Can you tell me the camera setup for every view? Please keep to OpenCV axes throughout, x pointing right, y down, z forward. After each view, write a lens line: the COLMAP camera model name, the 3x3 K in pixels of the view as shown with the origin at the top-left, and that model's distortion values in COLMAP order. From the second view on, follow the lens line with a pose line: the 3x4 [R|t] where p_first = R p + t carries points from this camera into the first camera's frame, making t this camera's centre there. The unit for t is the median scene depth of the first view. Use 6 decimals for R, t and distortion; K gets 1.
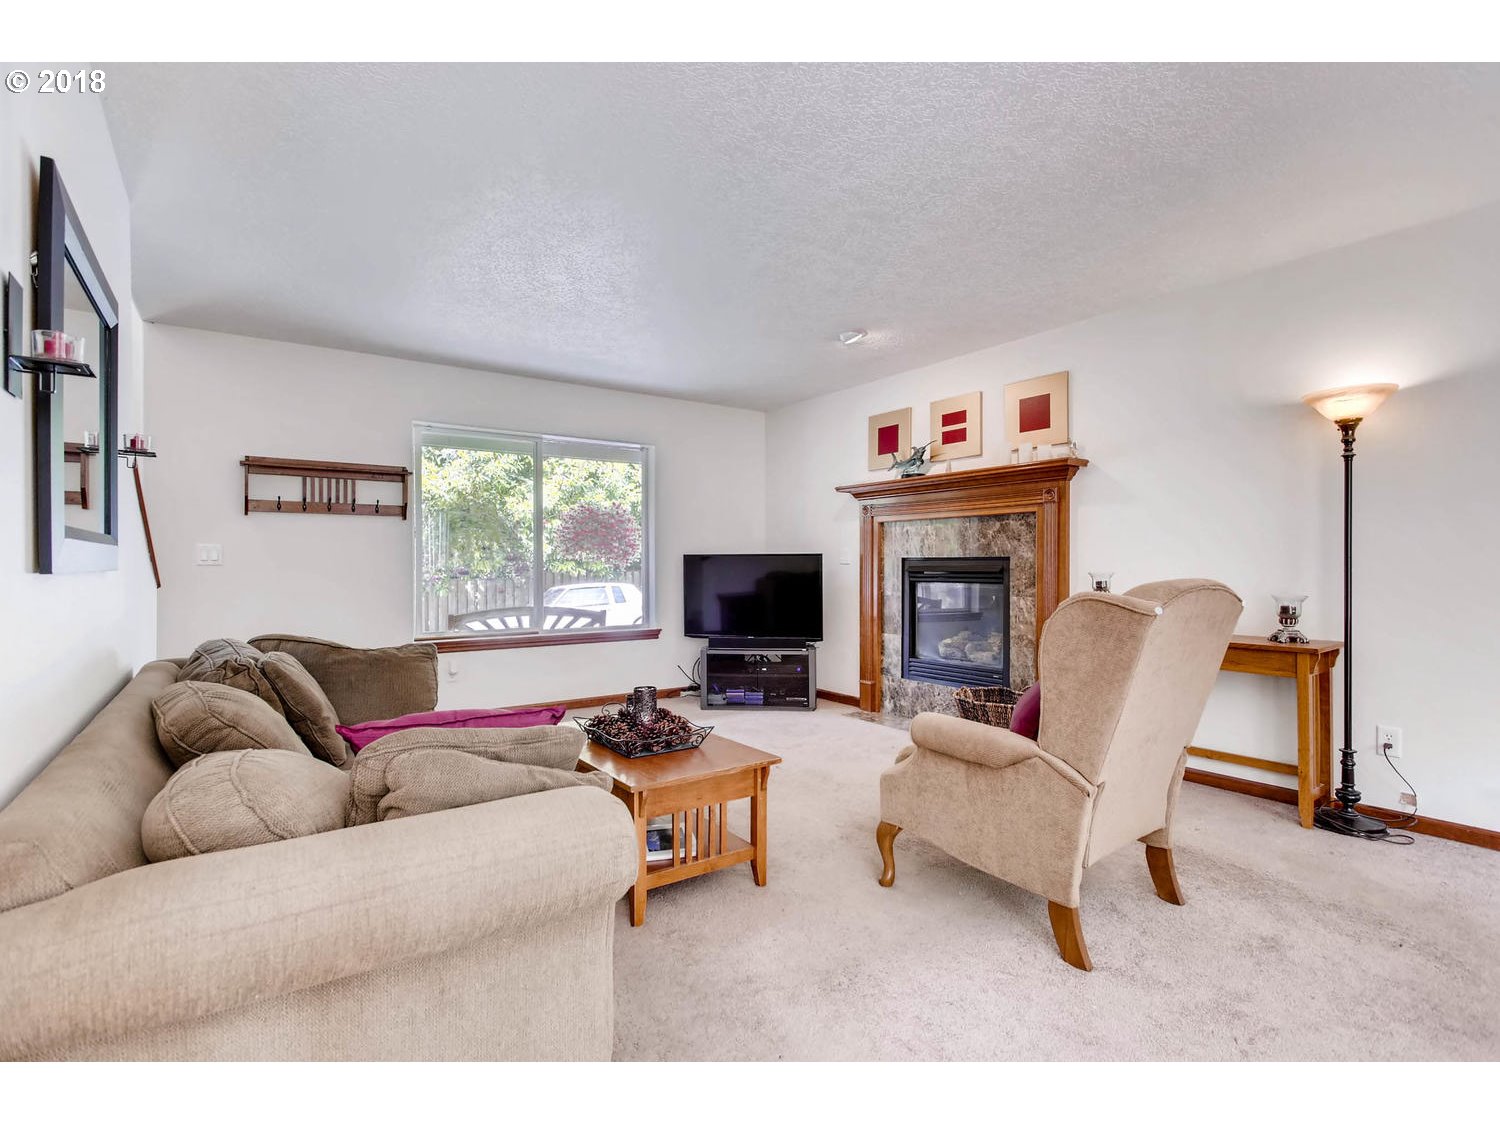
lens RADIAL K [[728.8, 0, 752.9], [0, 728.8, 564.0], [0, 0, 1]] dist [-0.005633, 0.002893]
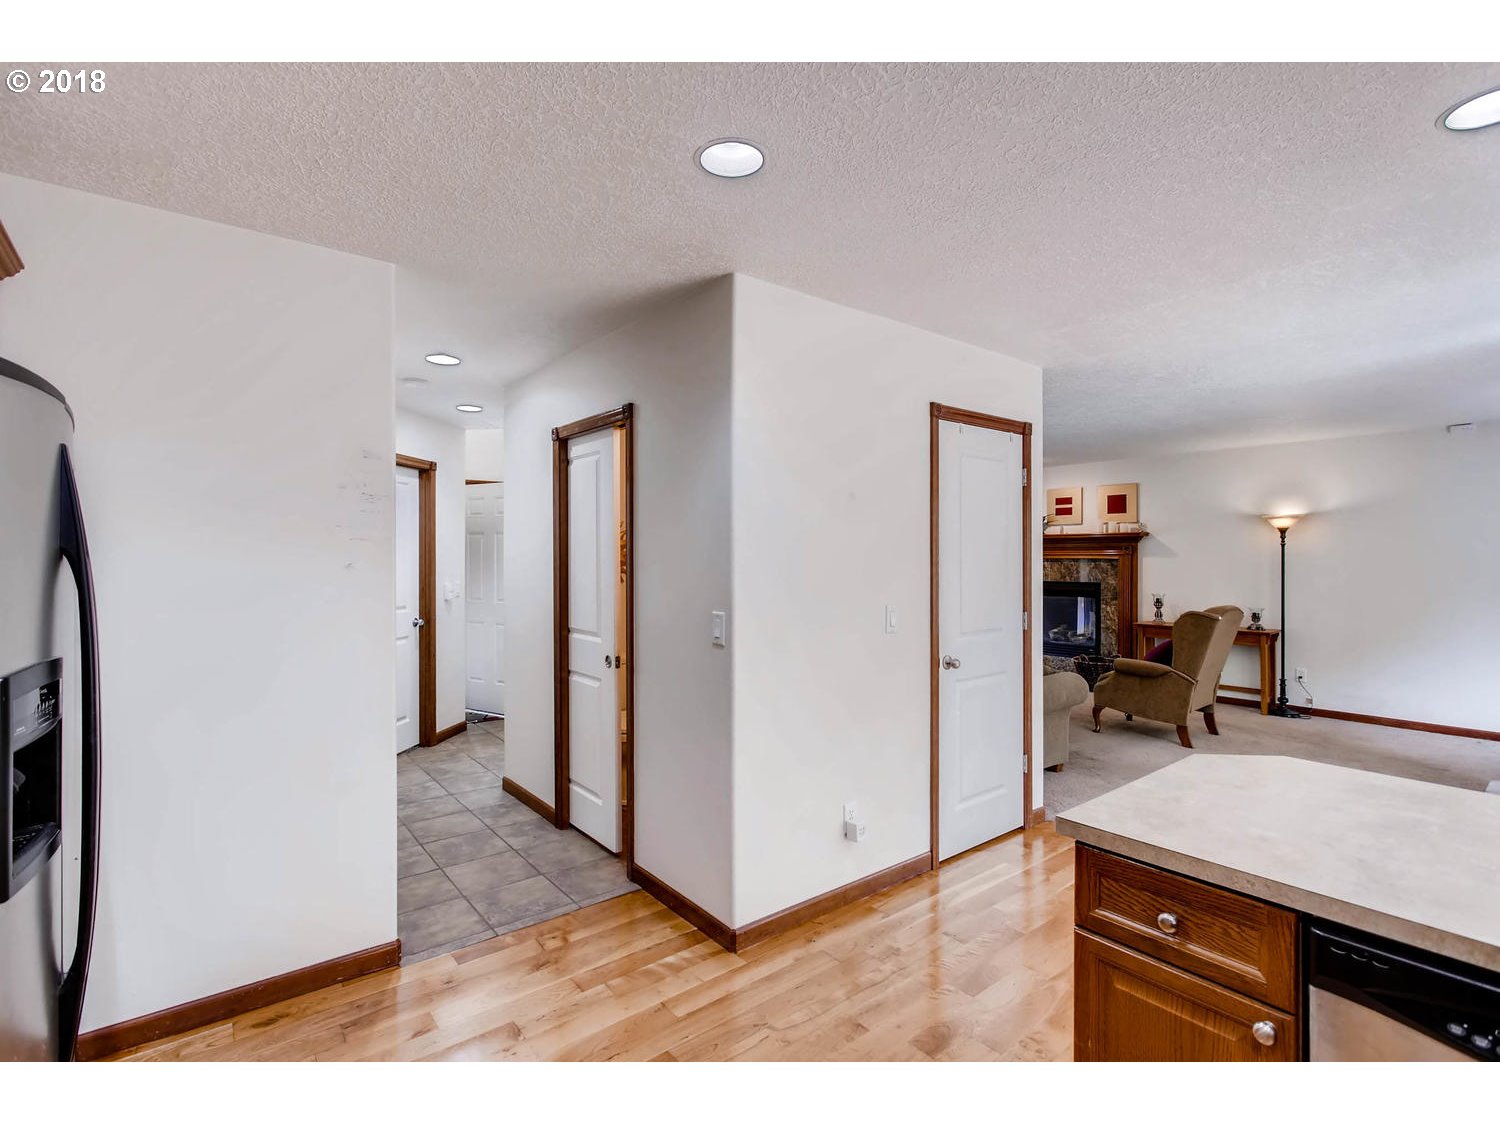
lens RADIAL K [[728.8, 0, 748.8], [0, 728.8, 558.4], [0, 0, 1]] dist [-0.005633, 0.002893]
pose [[0.999342, -0.006100, 0.035745, -0.785755], [0.005873, 0.999962, 0.006432, -0.119080], [-0.035782, -0.006218, 0.999340, -1.025229]]
